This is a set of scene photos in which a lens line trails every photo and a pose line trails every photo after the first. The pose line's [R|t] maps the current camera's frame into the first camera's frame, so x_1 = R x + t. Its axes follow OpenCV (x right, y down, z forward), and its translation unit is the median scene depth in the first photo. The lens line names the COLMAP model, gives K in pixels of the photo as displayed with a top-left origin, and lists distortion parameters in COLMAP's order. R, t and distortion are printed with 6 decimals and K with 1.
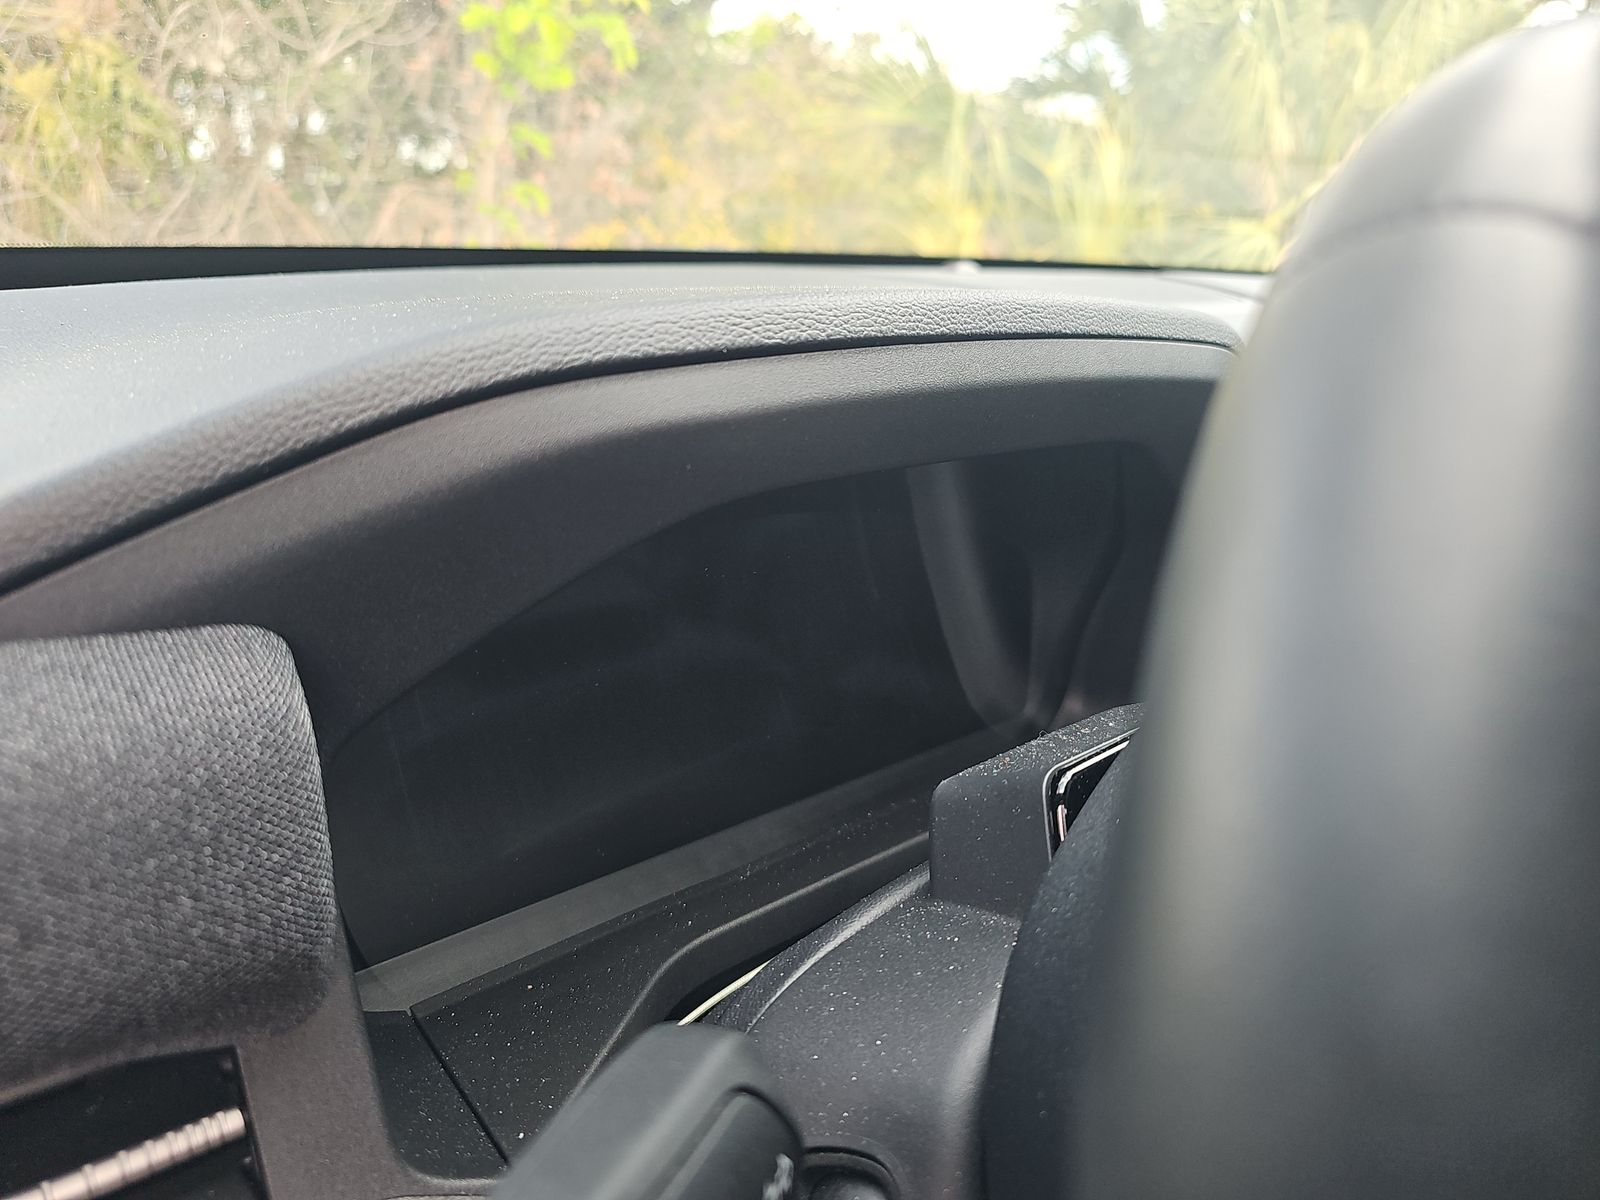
lens RADIAL K [[1055.4, 0, 763.3], [0, 1055.4, 602.9], [0, 0, 1]] dist [0.035766, -0.031496]
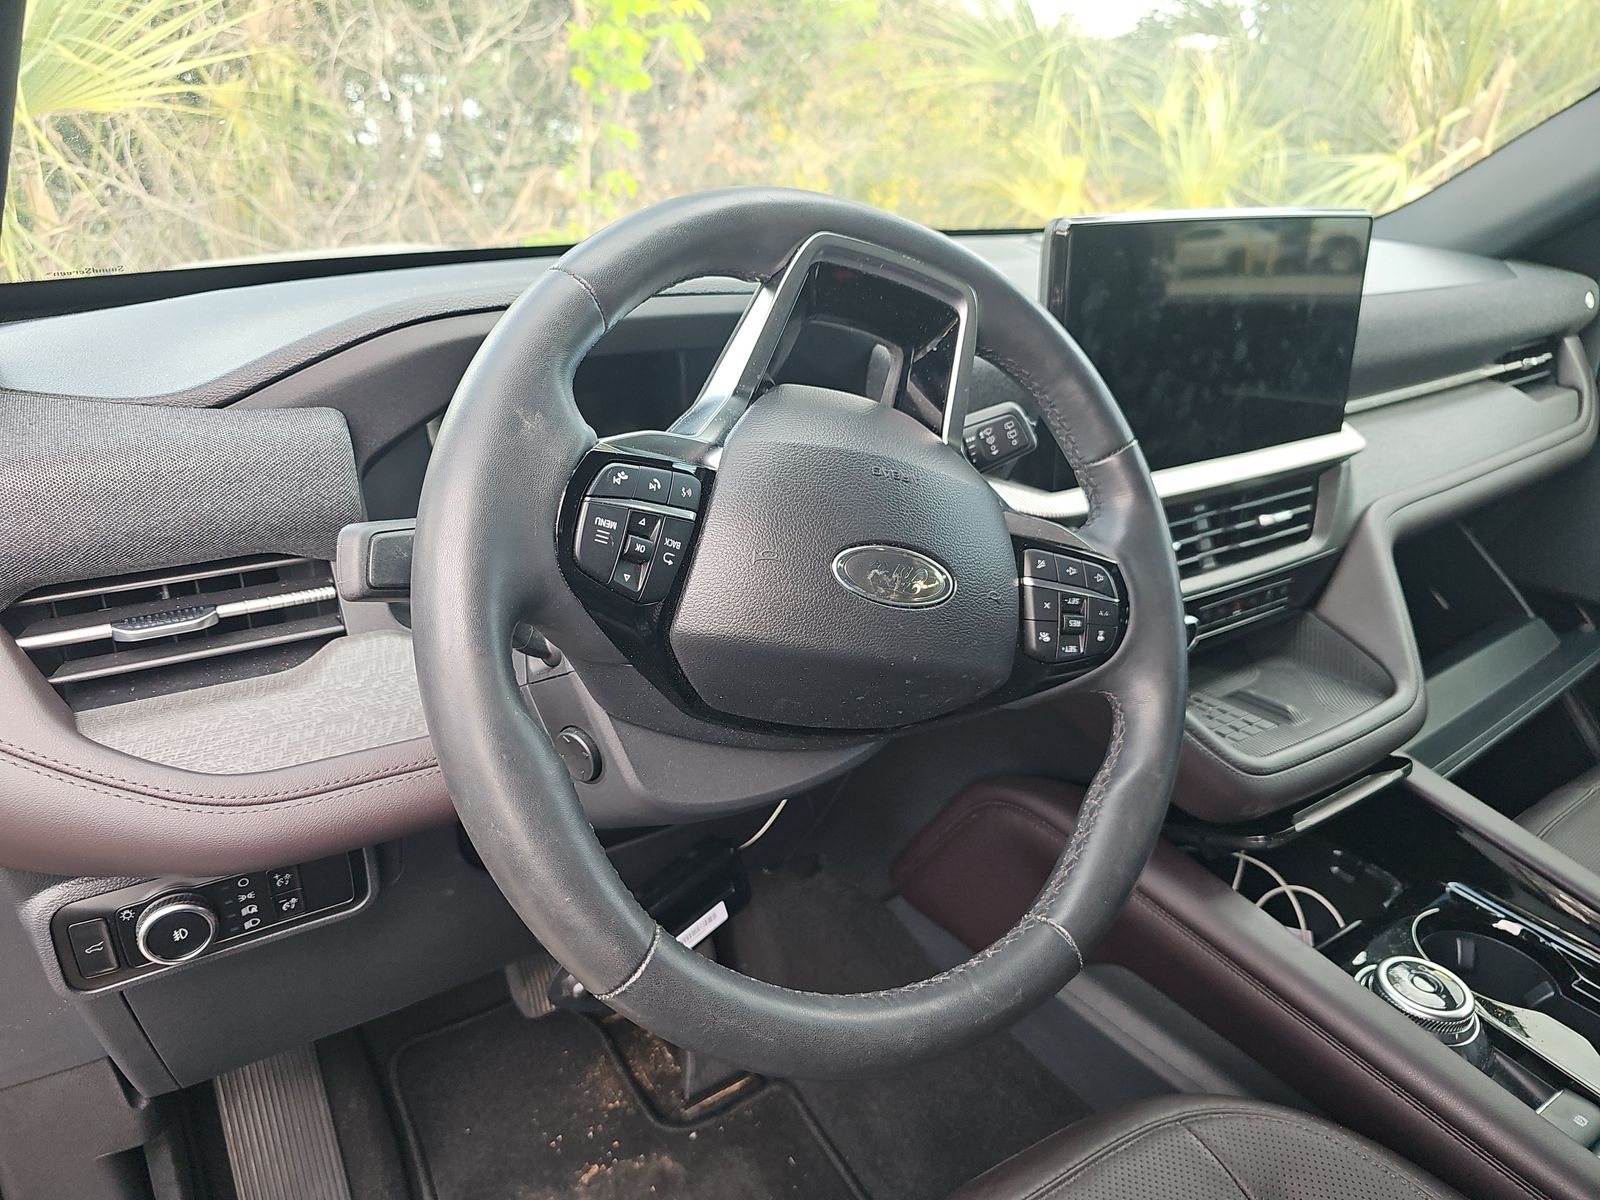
lens RADIAL K [[1080.2, 0, 795.6], [0, 1080.2, 582.5], [0, 0, 1]] dist [0.061686, -0.039338]
pose [[0.992073, -0.002816, -0.125629, 0.073513], [0.004608, 0.999892, 0.013979, 0.029443], [0.125576, -0.014447, 0.991979, -0.115621]]
